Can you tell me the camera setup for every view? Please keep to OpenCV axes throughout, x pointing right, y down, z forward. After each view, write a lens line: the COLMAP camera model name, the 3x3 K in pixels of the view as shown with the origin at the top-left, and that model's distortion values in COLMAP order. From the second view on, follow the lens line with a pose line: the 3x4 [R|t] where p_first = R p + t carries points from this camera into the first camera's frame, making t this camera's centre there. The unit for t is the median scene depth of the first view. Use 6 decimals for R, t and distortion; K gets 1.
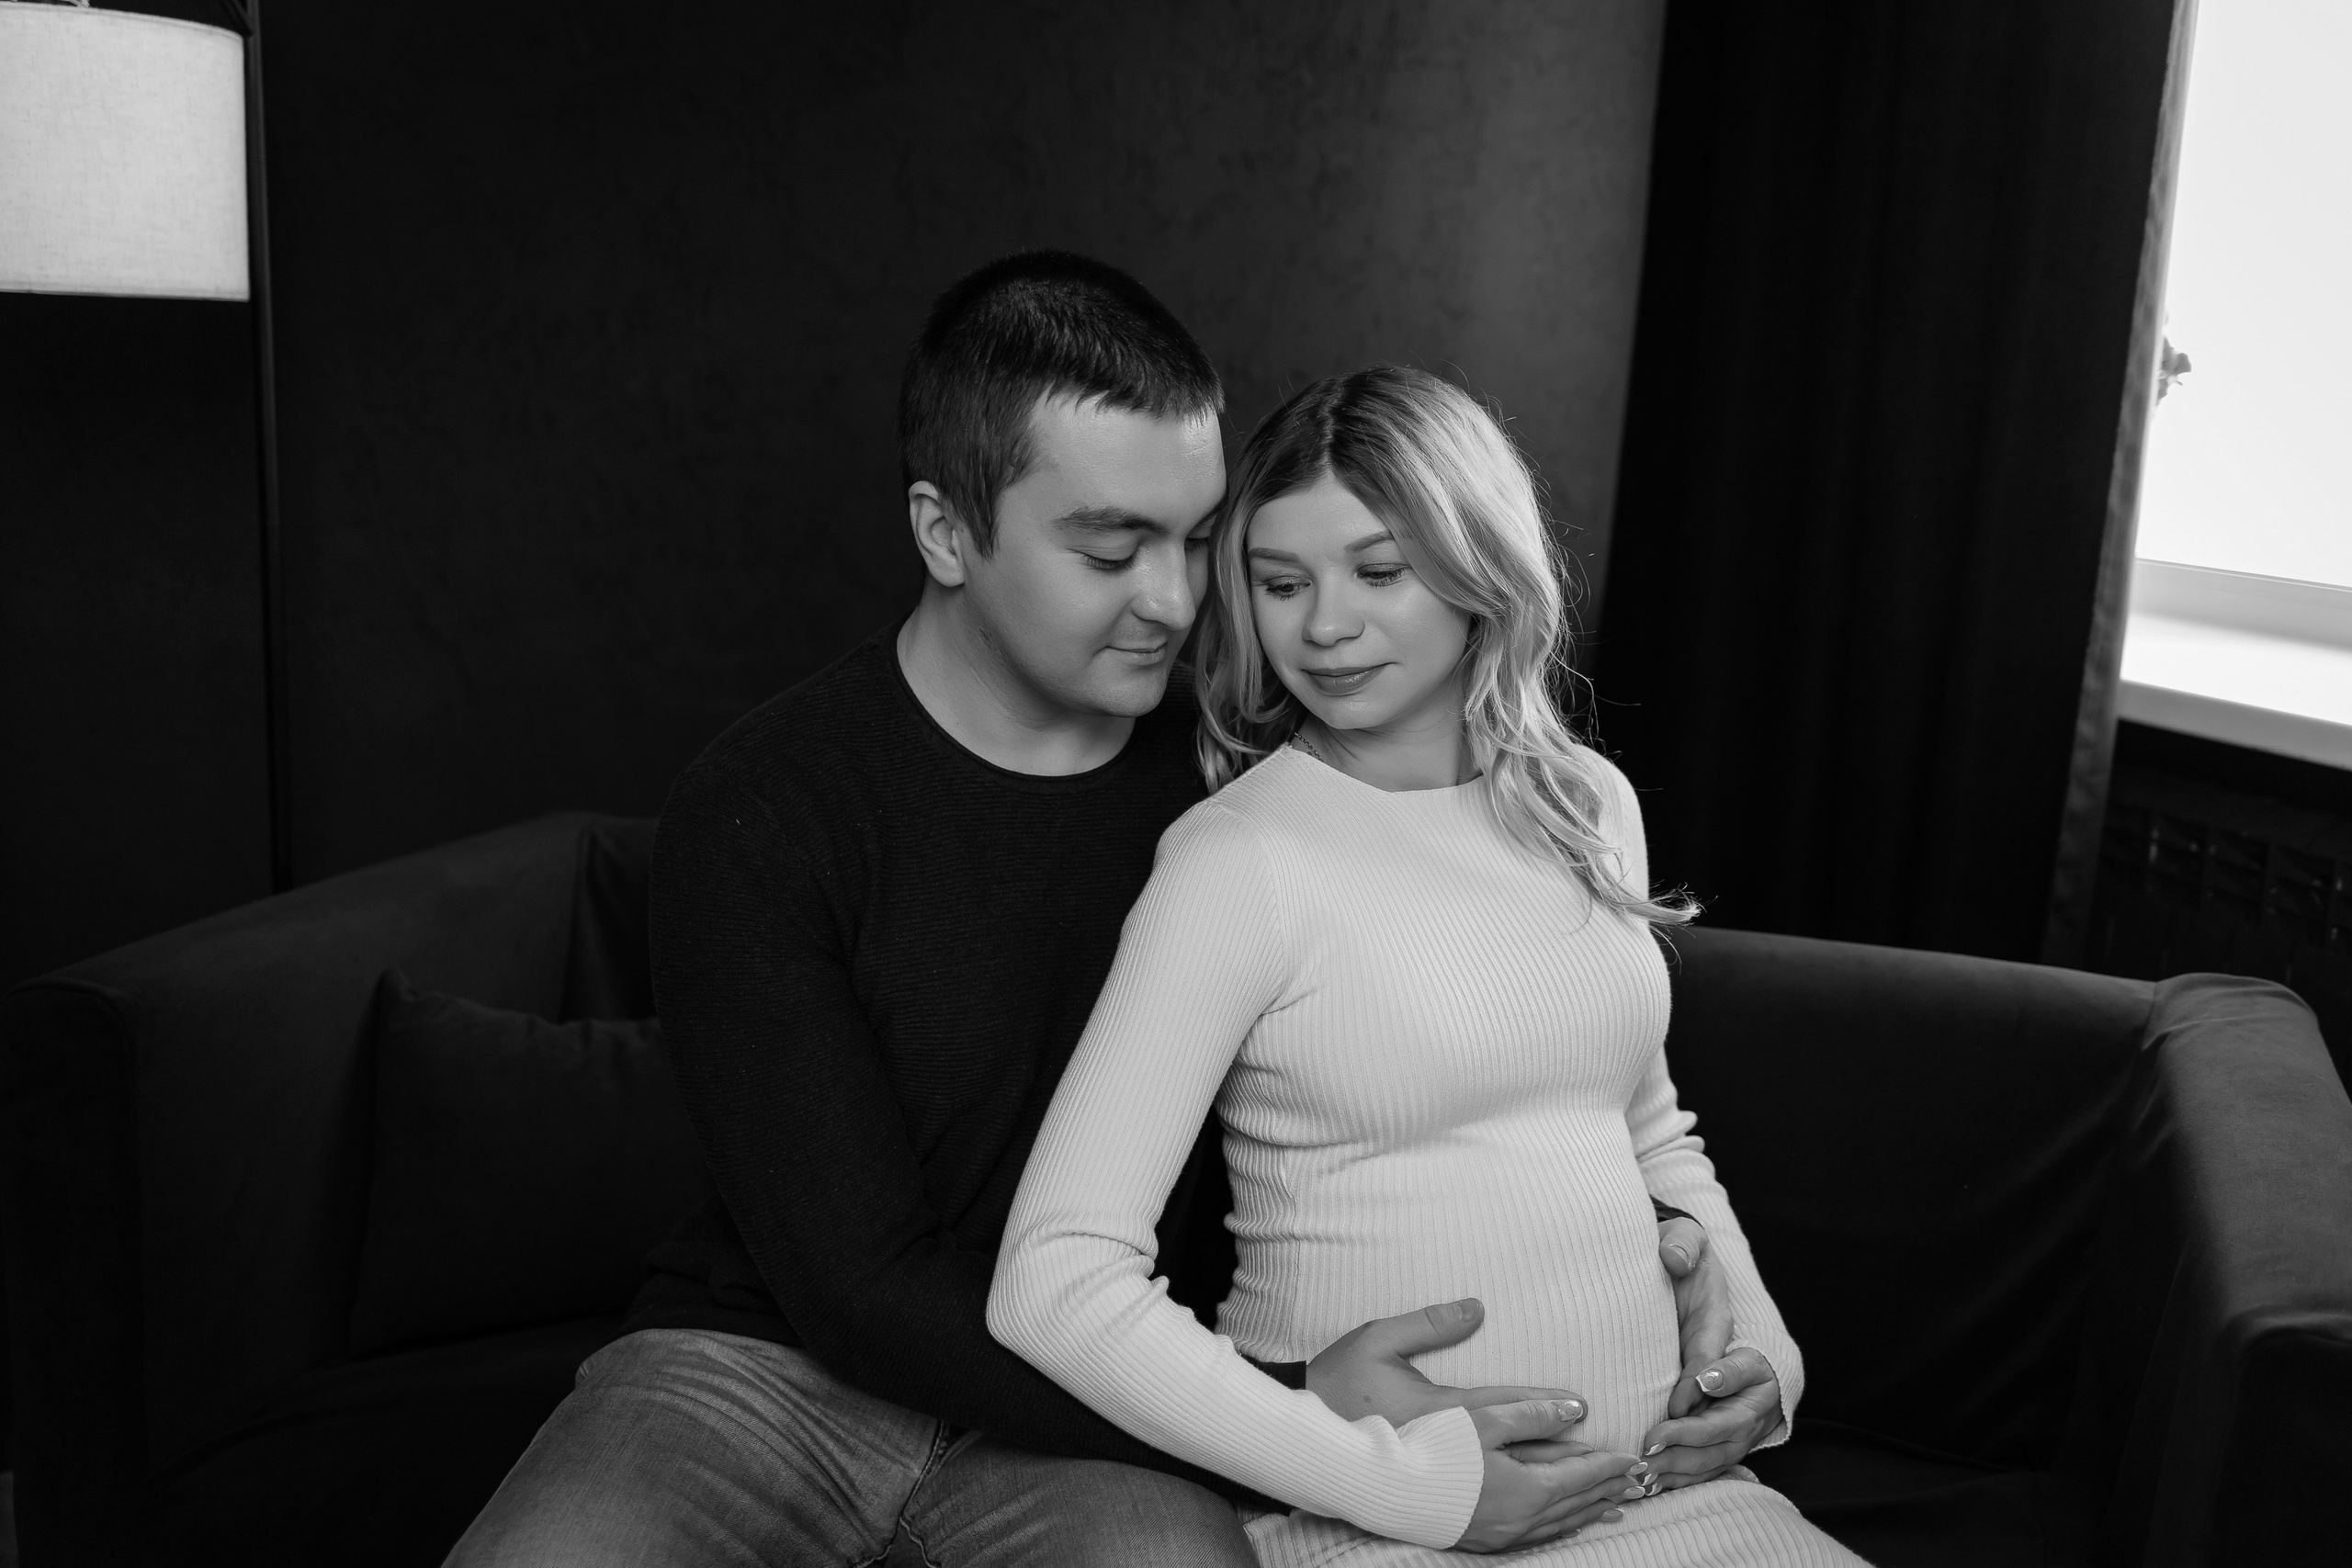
lens RADIAL K [[2356.8, 0, 1167.6], [0, 2356.8, 790.2], [0, 0, 1]] dist [0.010943, 0.000000]
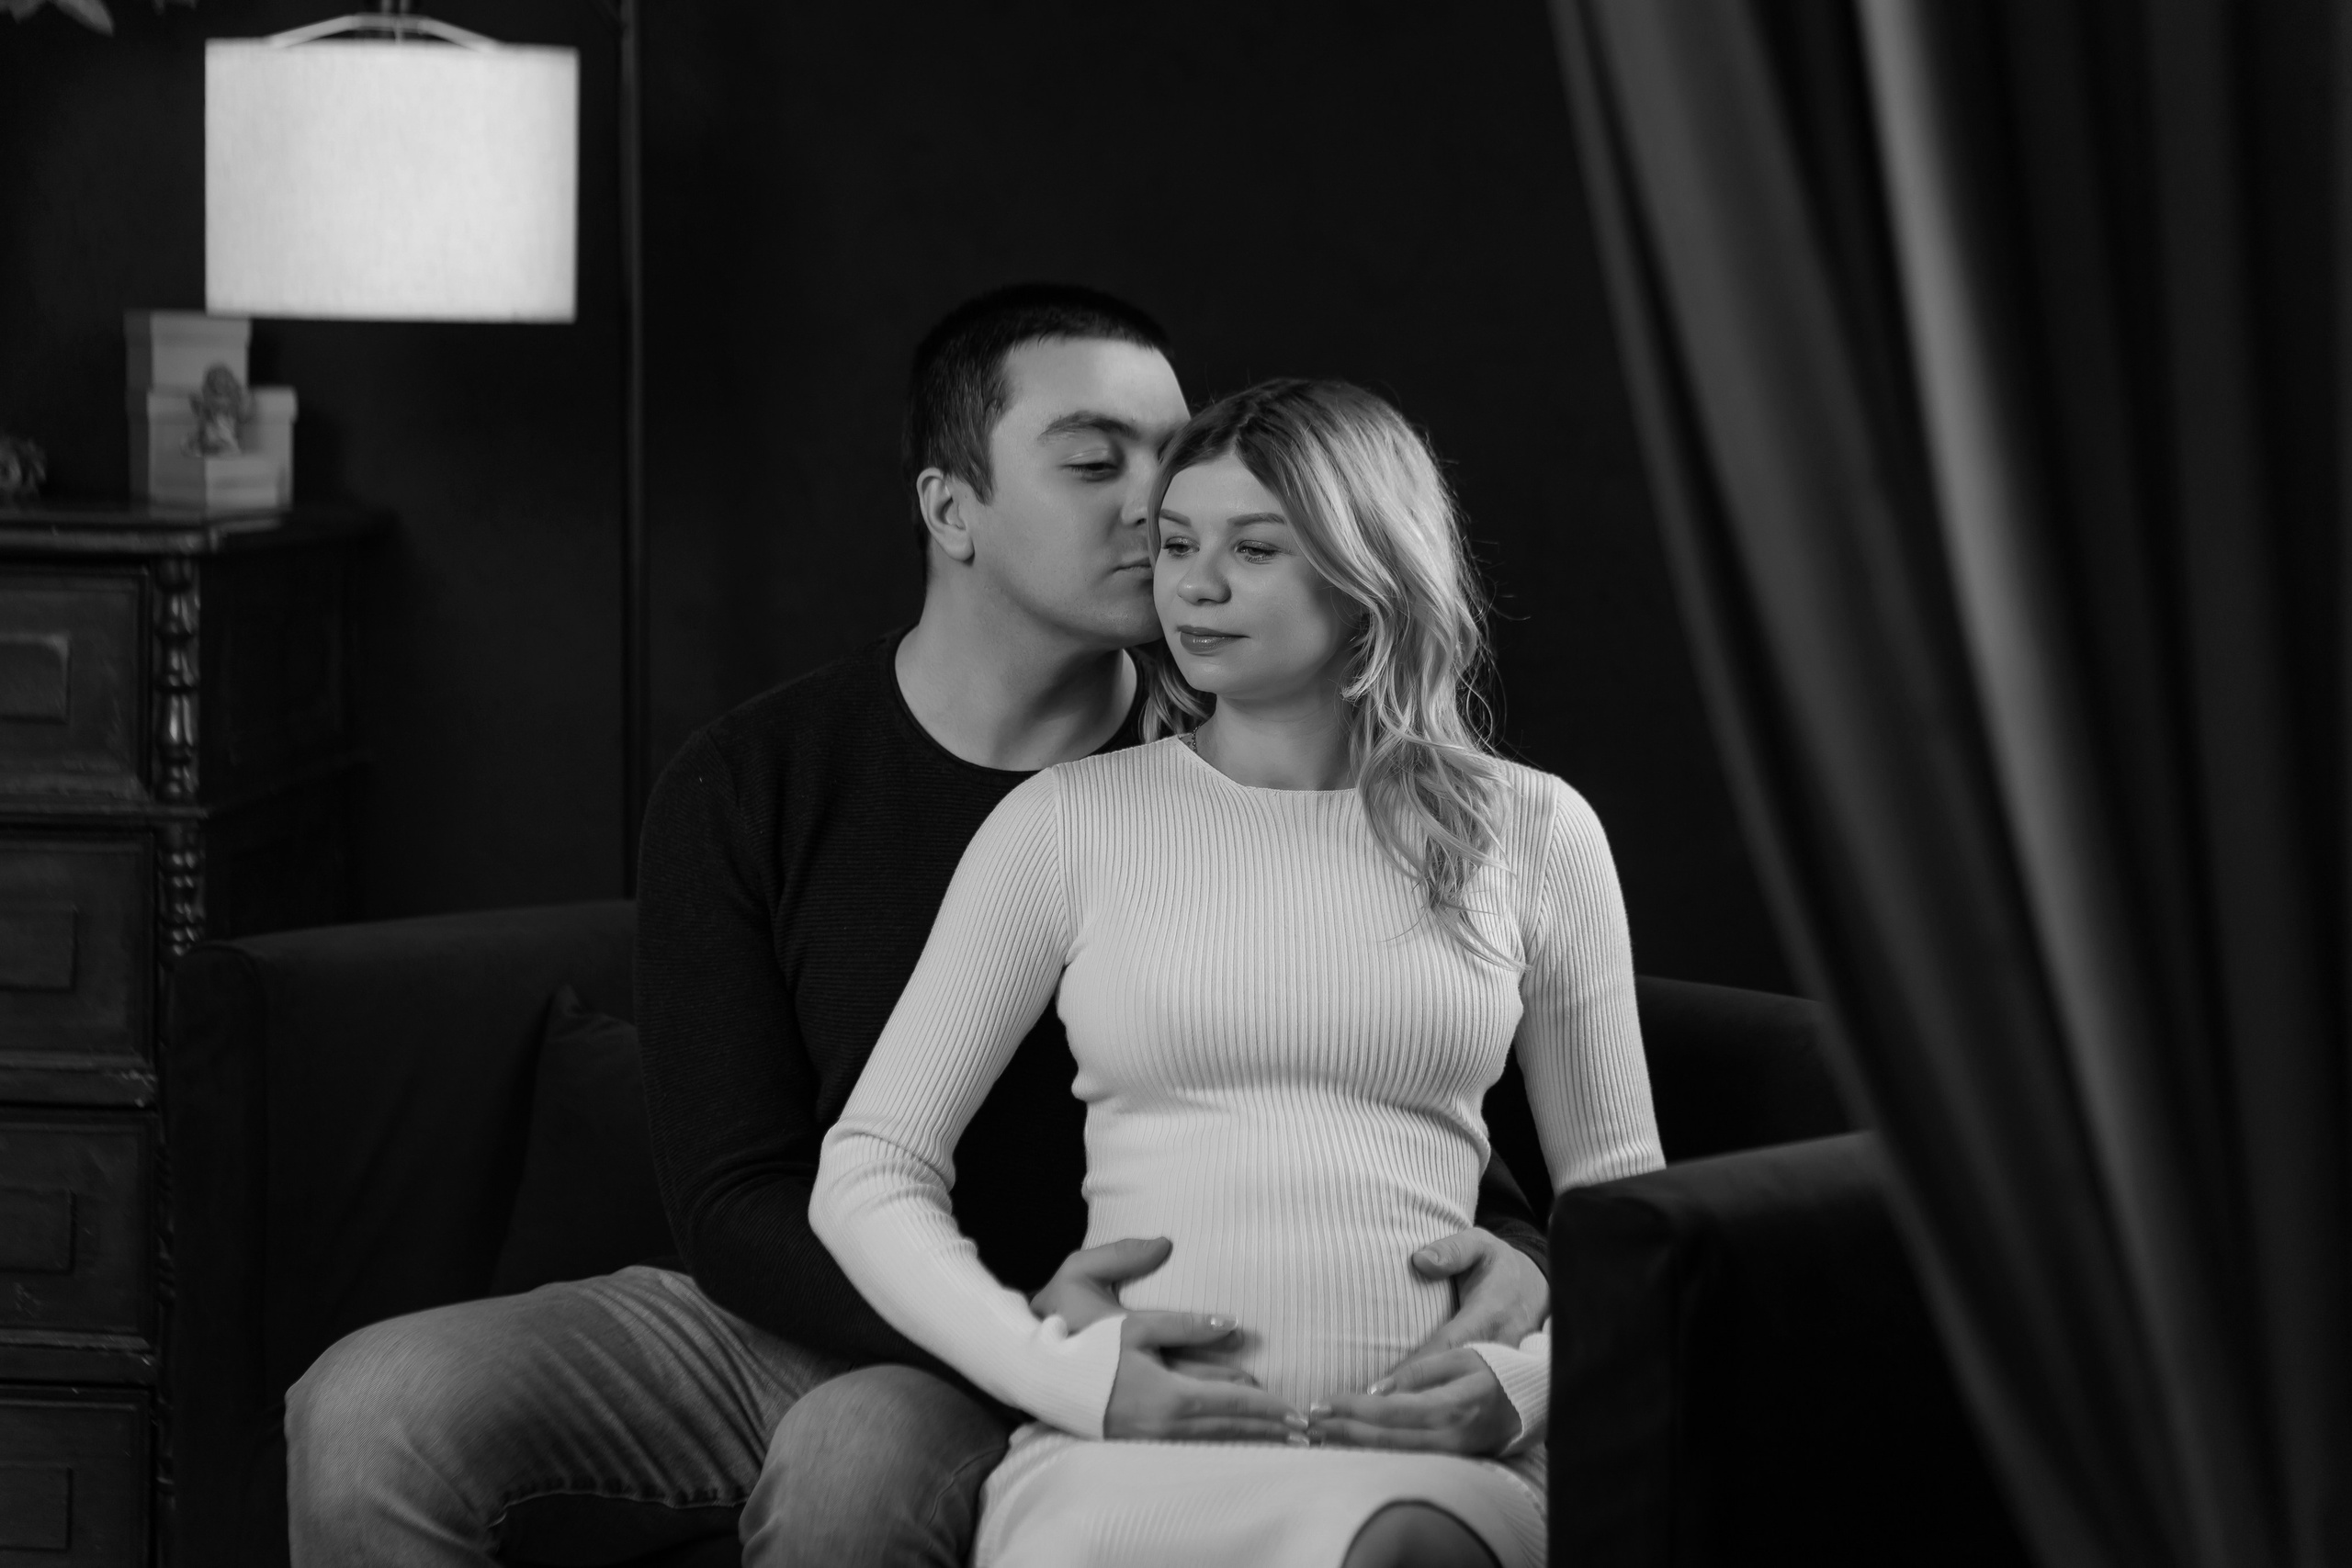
lens RADIAL K [[7435.0, 0, 1178.5], [0, 7435.0, 781.4], [0, 0, 1]] dist [-0.698745, 0.000000]
pose [[0.831256, 0.017260, -0.555622, 1.855137], [-0.096290, 0.988879, -0.113339, 0.370702], [0.547487, 0.147715, 0.823673, -1.660837]]
